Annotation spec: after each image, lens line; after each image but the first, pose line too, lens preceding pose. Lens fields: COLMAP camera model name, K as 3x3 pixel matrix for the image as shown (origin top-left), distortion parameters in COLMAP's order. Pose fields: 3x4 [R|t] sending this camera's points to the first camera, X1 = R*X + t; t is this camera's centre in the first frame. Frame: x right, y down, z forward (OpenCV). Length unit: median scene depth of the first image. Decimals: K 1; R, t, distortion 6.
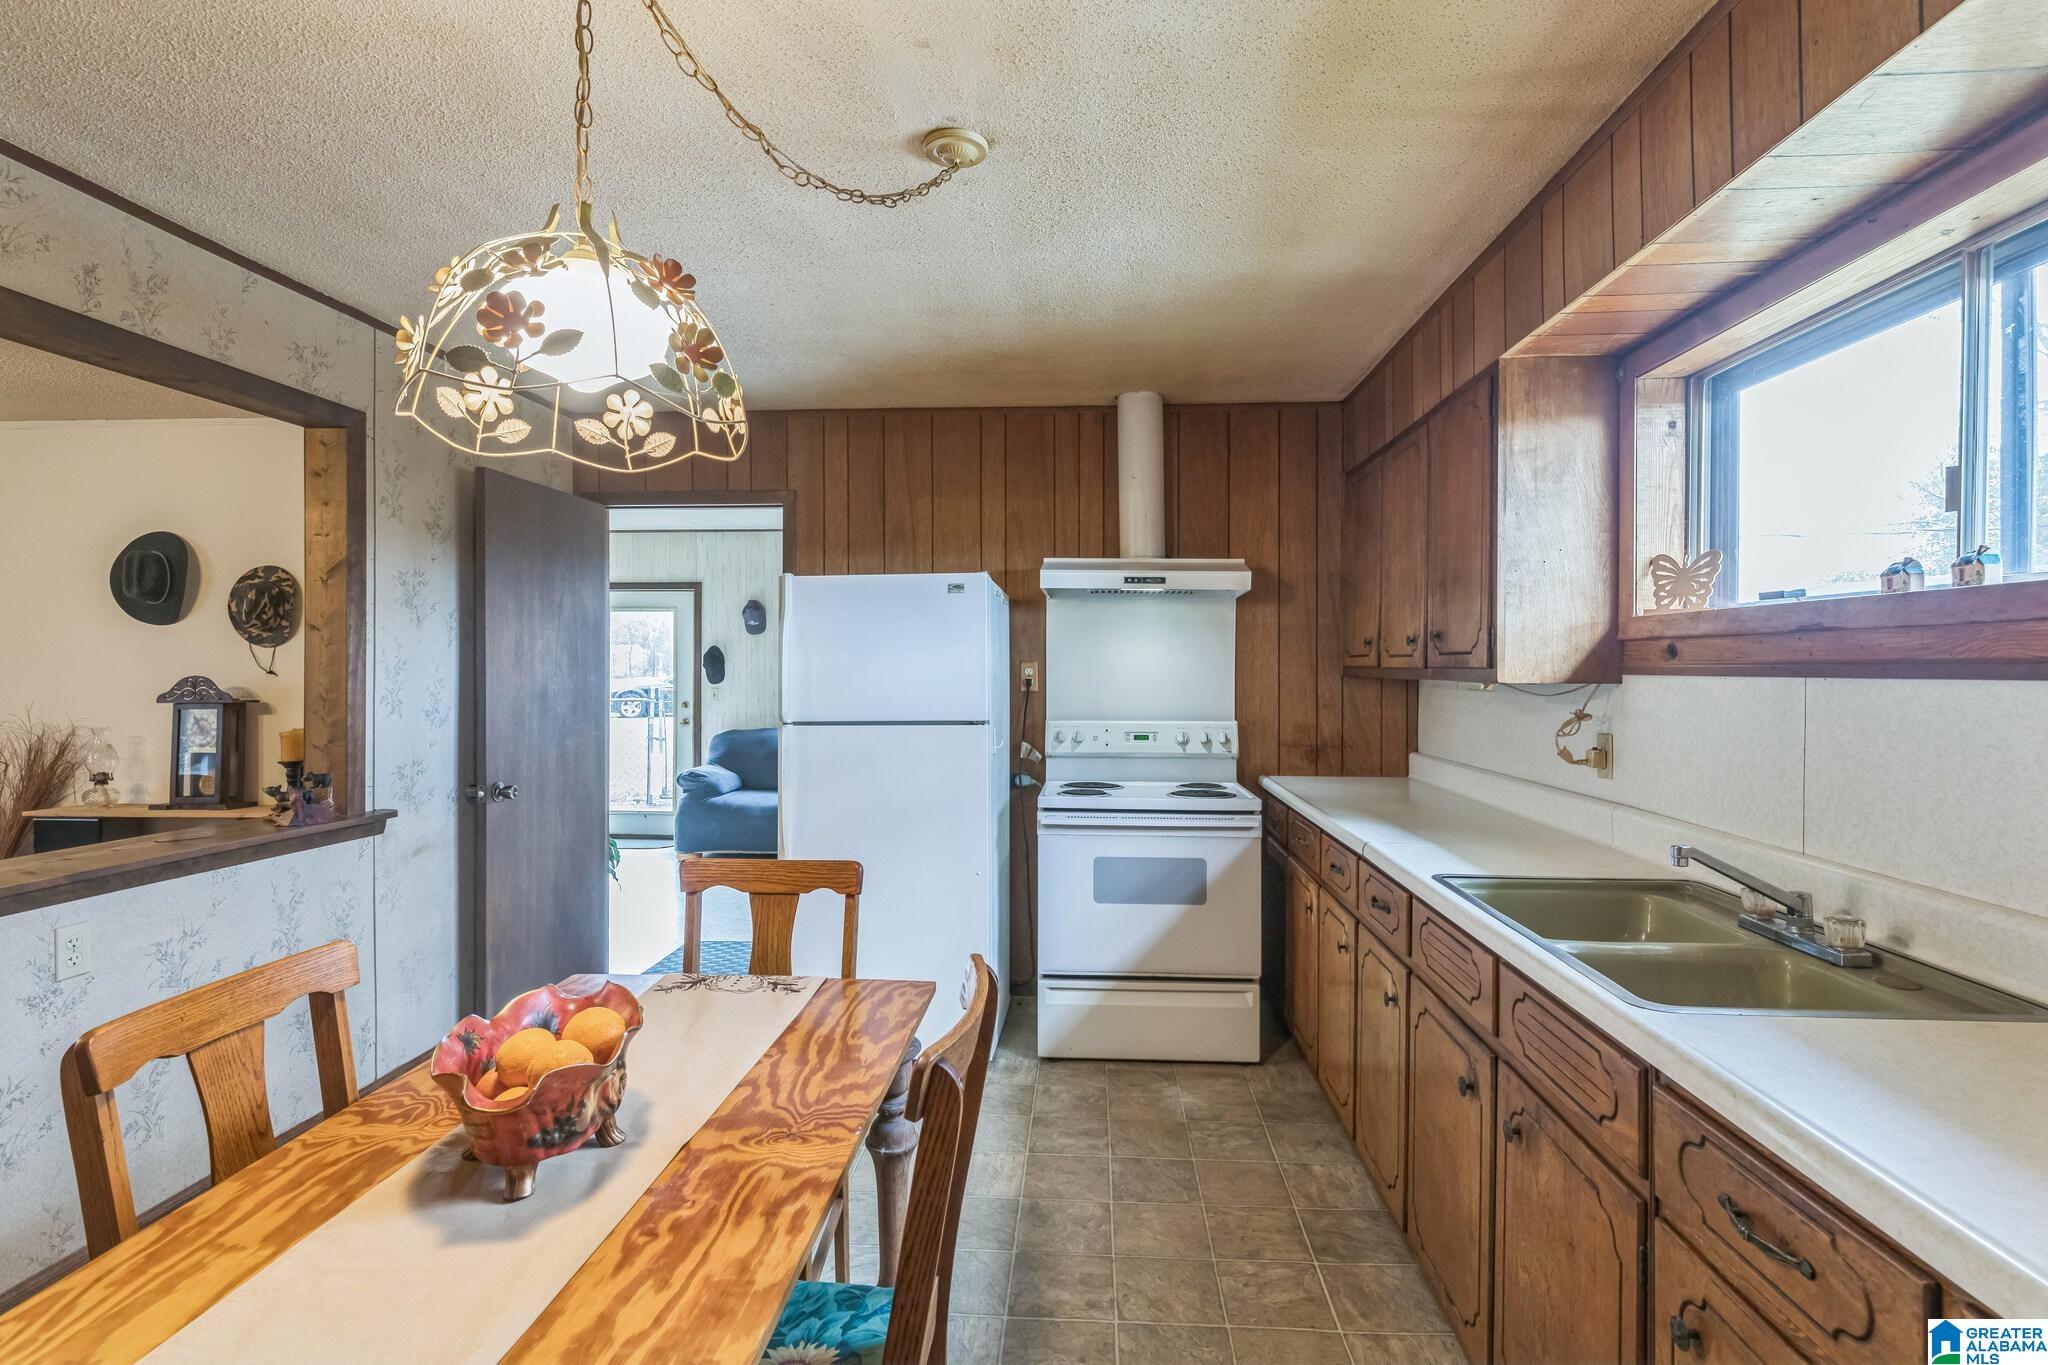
lens RADIAL K [[984.4, 0, 1029.5], [0, 984.4, 671.8], [0, 0, 1]] dist [-0.000091, -0.000309]
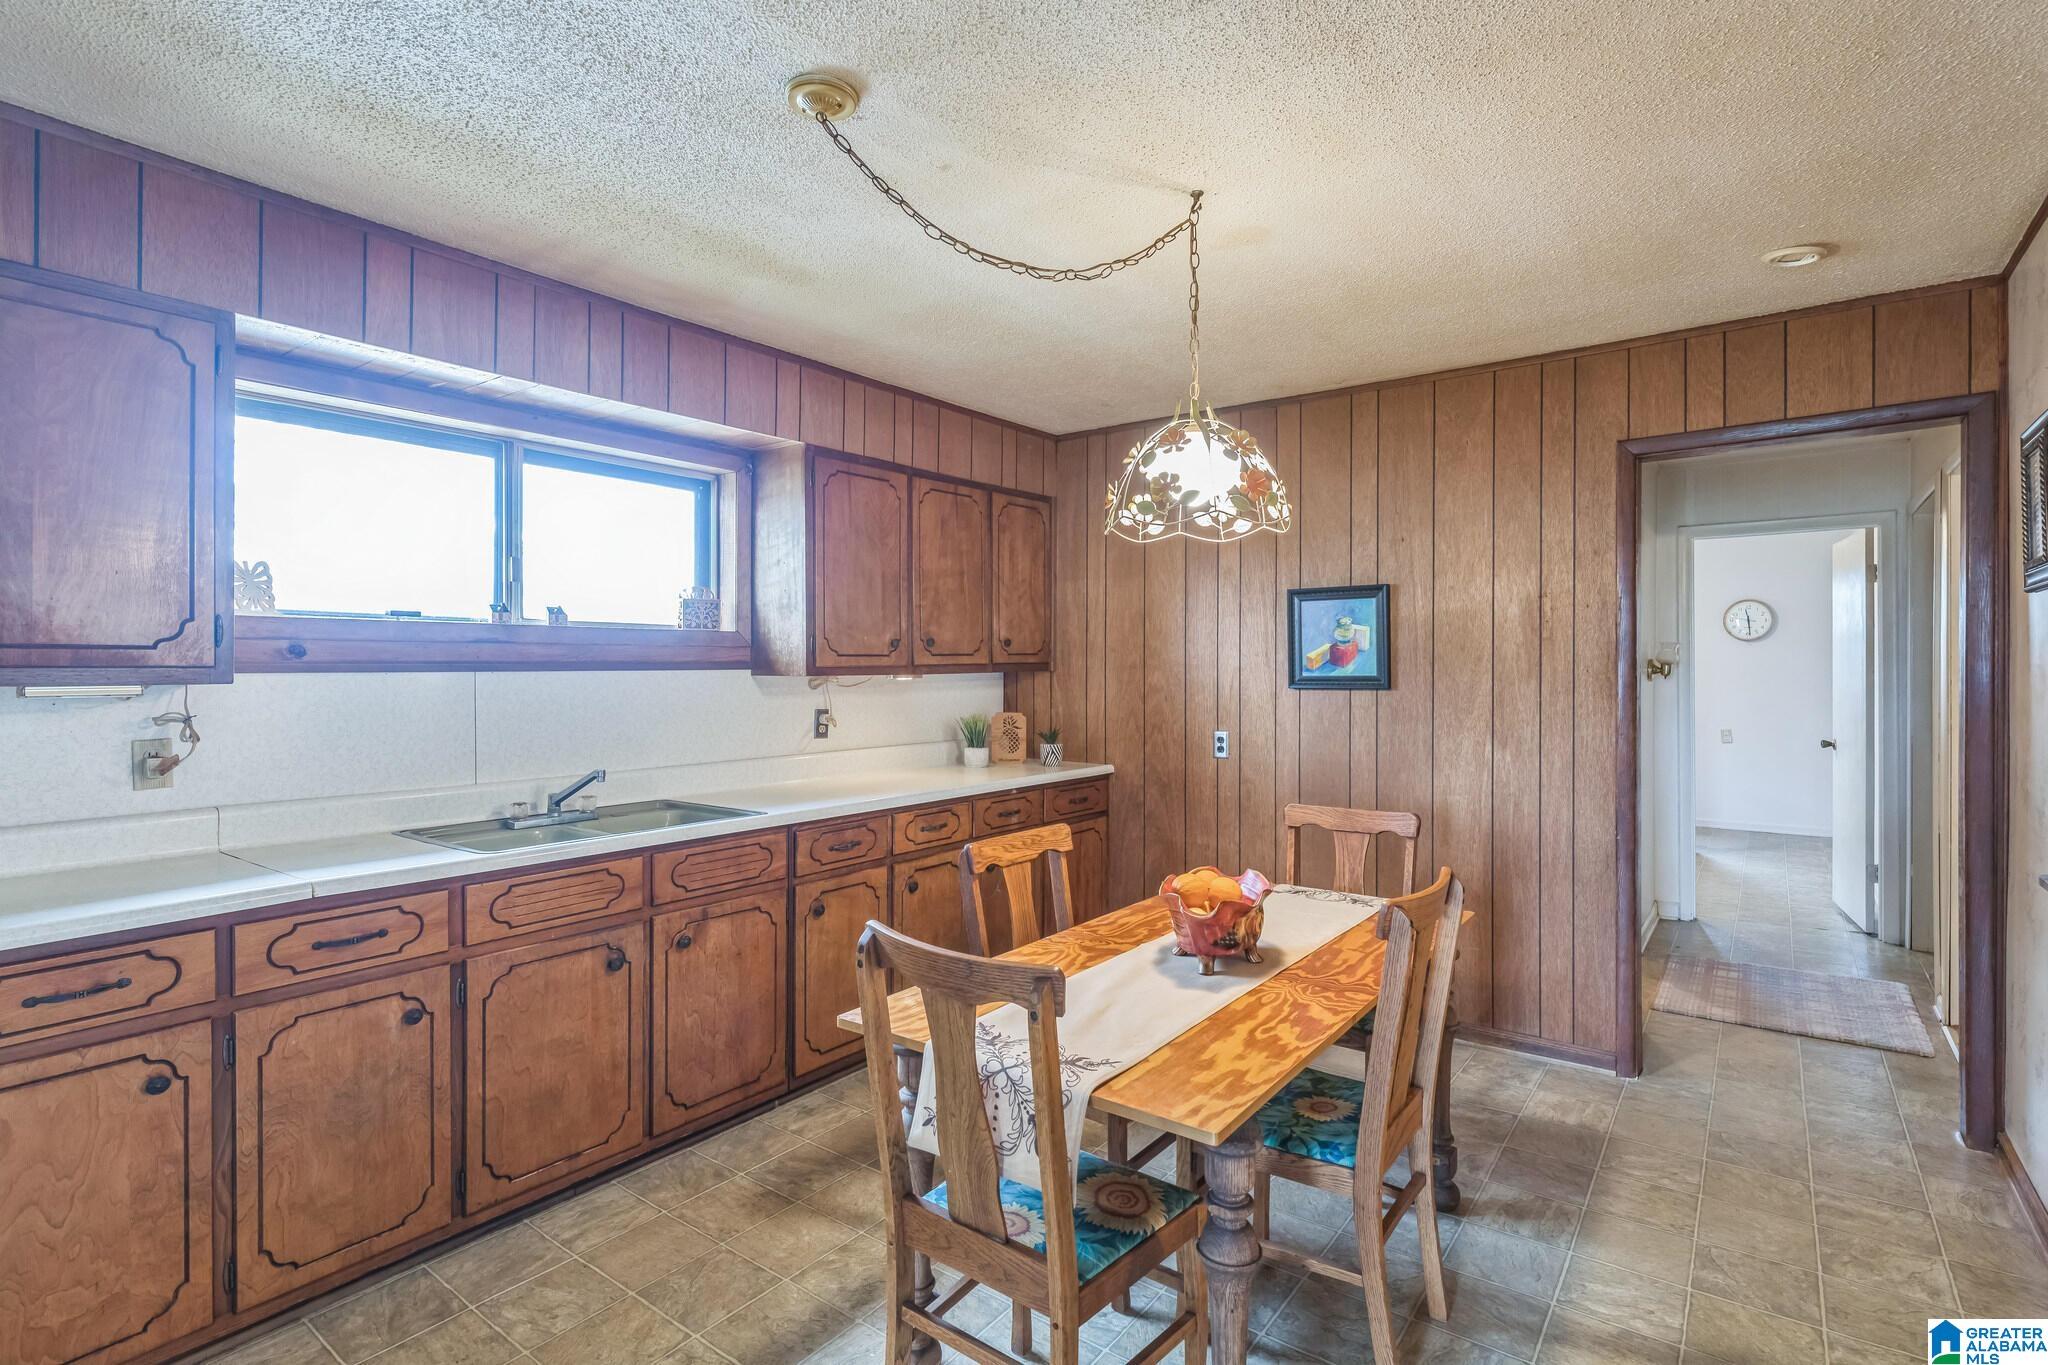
lens RADIAL K [[993.2, 0, 1035.2], [0, 993.2, 661.7], [0, 0, 1]] dist [0.000505, -0.000290]
pose [[-0.841145, 0.000433, 0.540809, -0.487446], [0.002288, 0.999994, 0.002759, -0.007311], [-0.540804, 0.003558, -0.841141, 1.100170]]
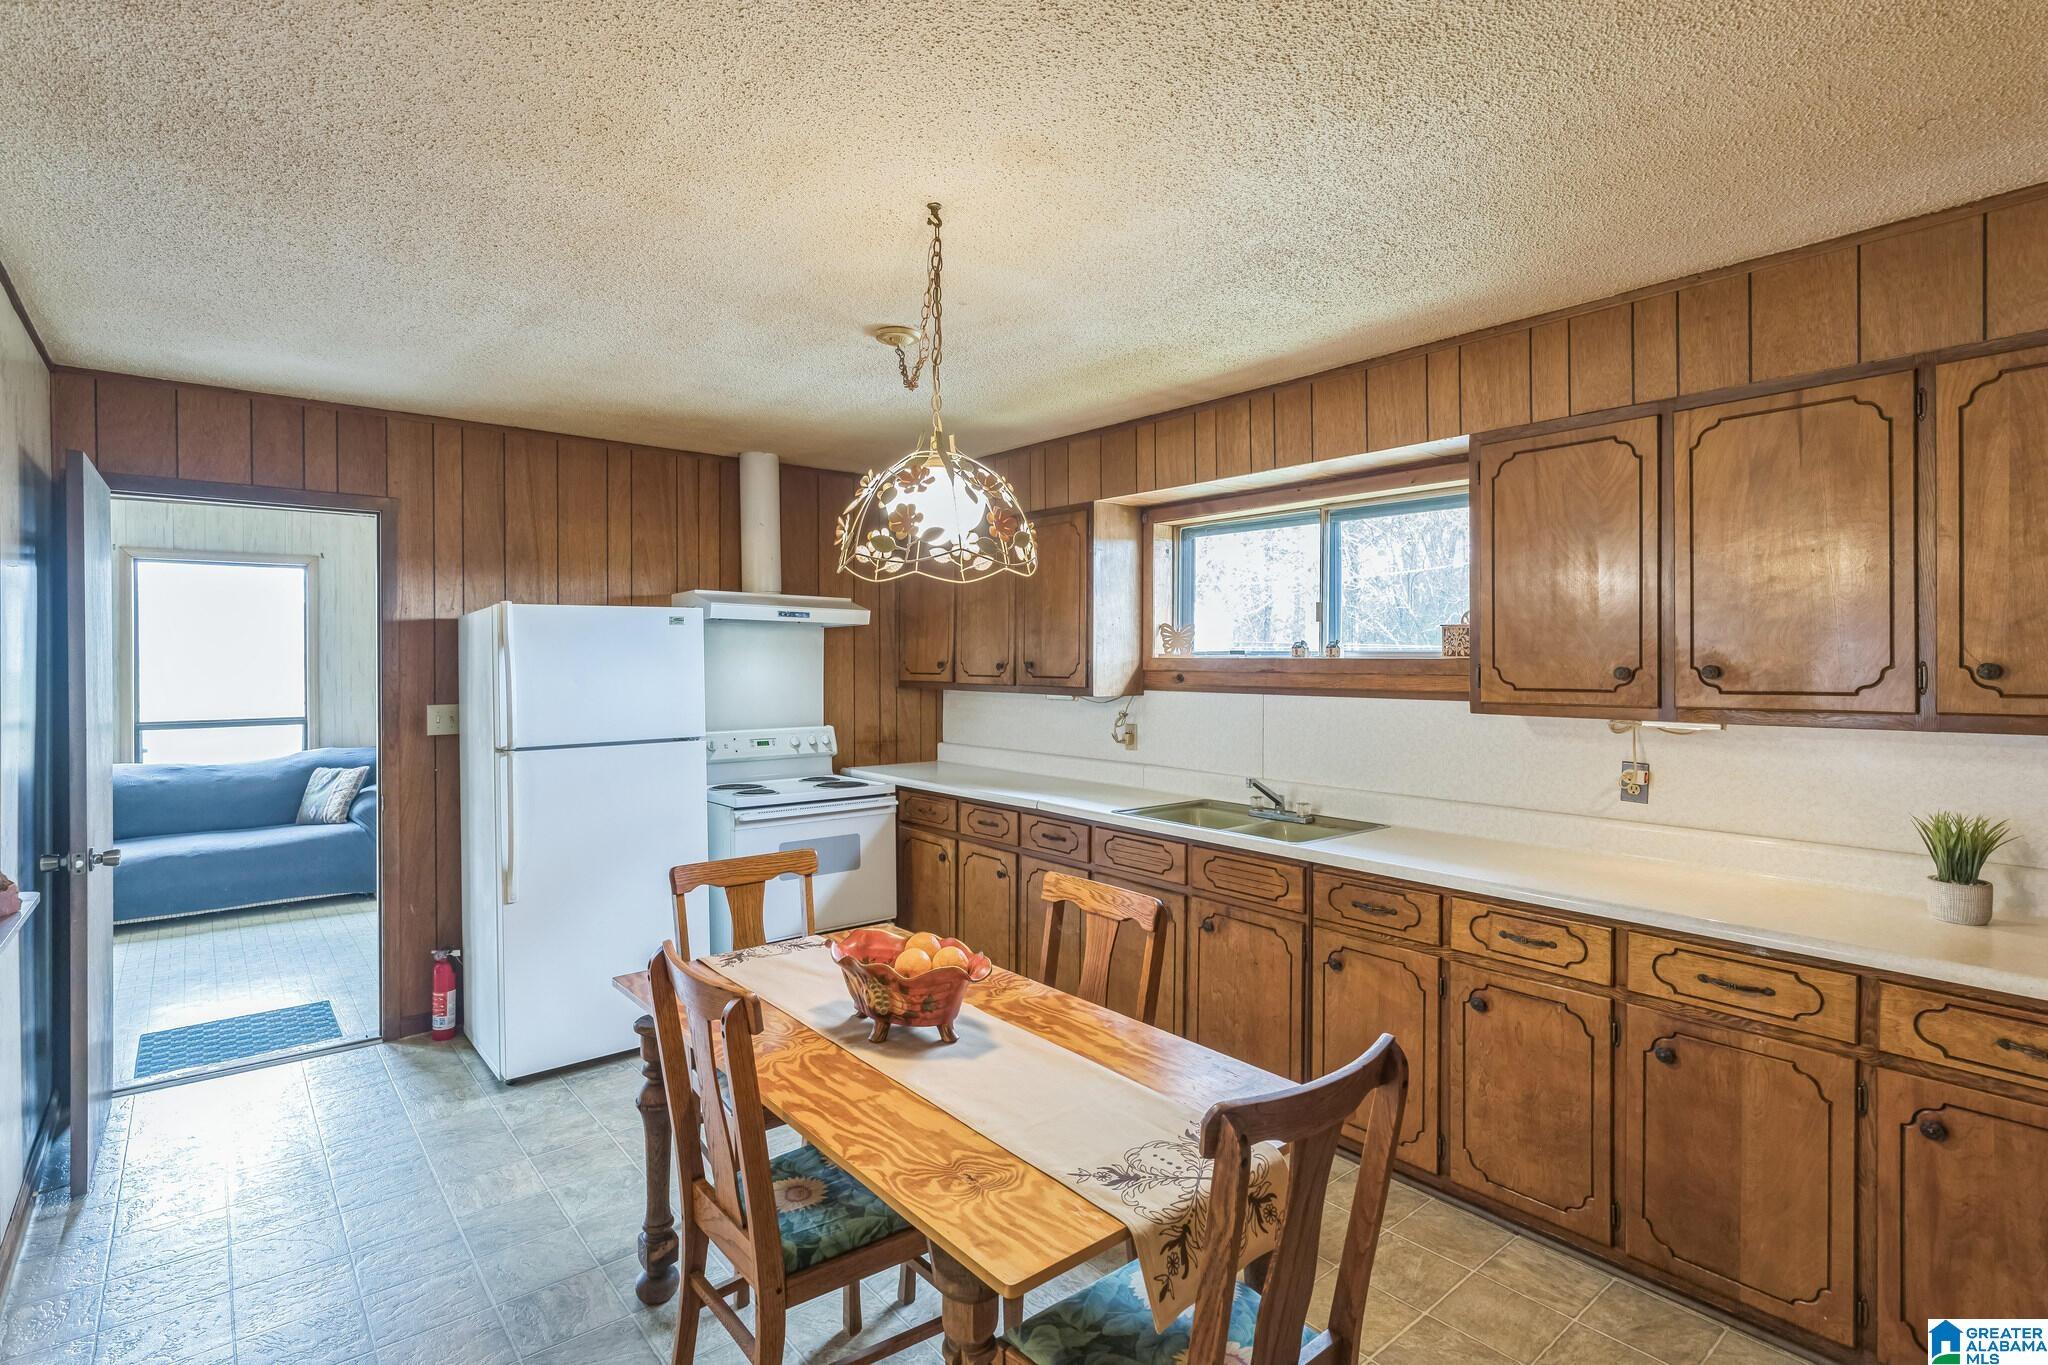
lens RADIAL K [[993.2, 0, 1035.2], [0, 993.2, 661.7], [0, 0, 1]] dist [0.000505, -0.000290]
pose [[0.723597, -0.002752, 0.690218, -0.610608], [0.003484, 0.999994, 0.000334, -0.039699], [-0.690214, 0.002163, 0.723602, -0.118374]]
